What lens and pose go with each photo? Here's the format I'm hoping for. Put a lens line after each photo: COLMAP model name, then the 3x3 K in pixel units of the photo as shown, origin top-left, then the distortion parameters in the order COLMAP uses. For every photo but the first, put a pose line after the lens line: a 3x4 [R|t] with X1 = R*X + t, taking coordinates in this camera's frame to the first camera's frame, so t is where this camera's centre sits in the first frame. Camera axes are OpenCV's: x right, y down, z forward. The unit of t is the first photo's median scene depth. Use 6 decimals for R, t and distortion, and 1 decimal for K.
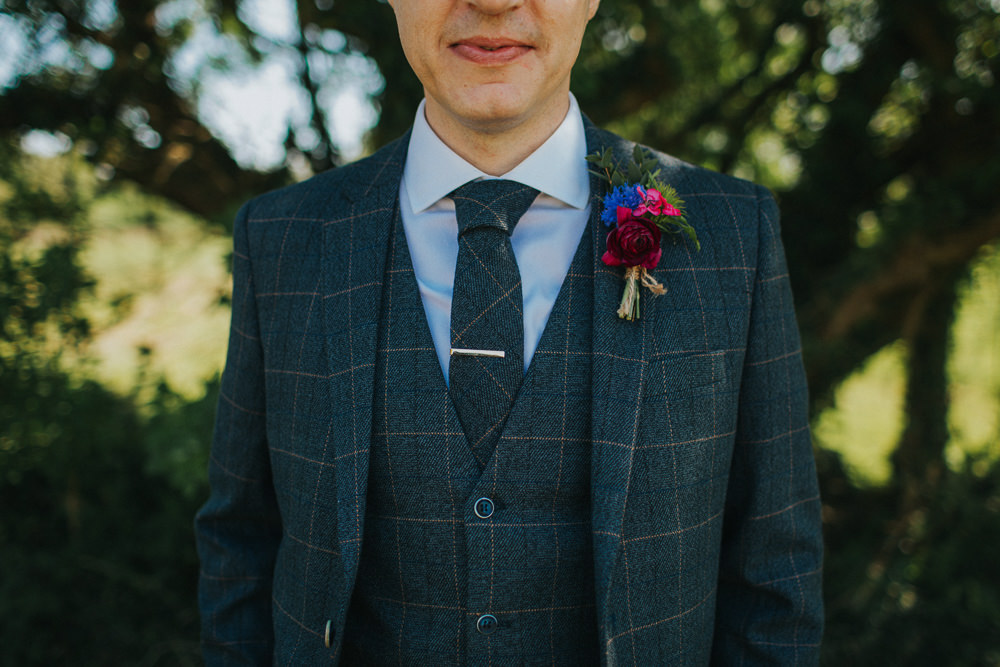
lens RADIAL K [[991.4, 0, 496.7], [0, 991.4, 310.8], [0, 0, 1]] dist [-0.116619, 0.153419]
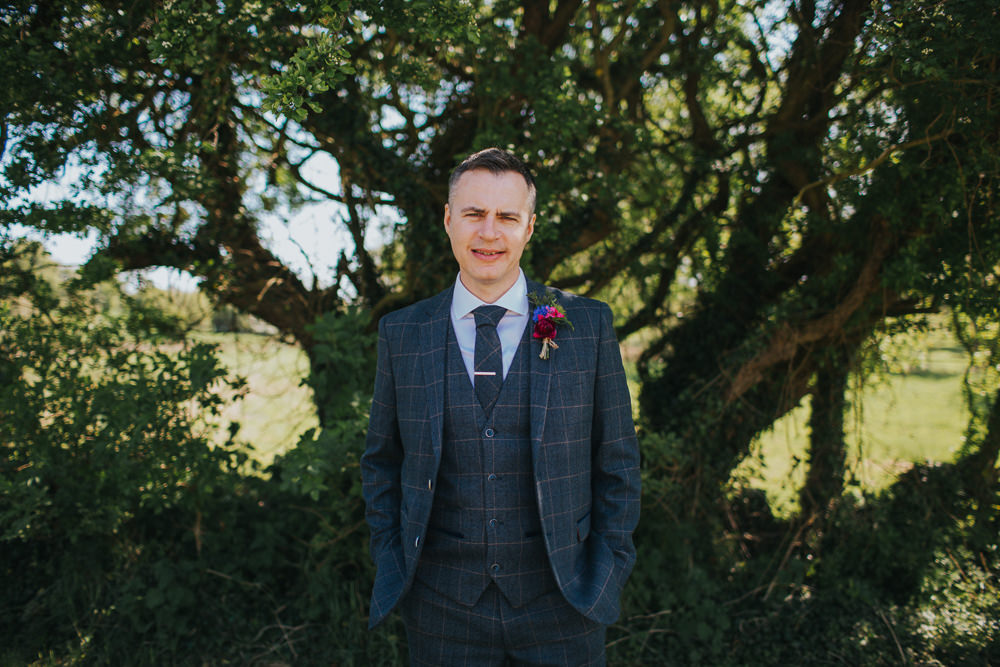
lens RADIAL K [[989.0, 0, 495.7], [0, 989.0, 321.4], [0, 0, 1]] dist [-0.123206, 0.186061]
pose [[0.999484, -0.032114, -0.000492, 0.013235], [0.031939, 0.995430, -0.089994, 0.134824], [0.003380, 0.089932, 0.995942, -1.502392]]
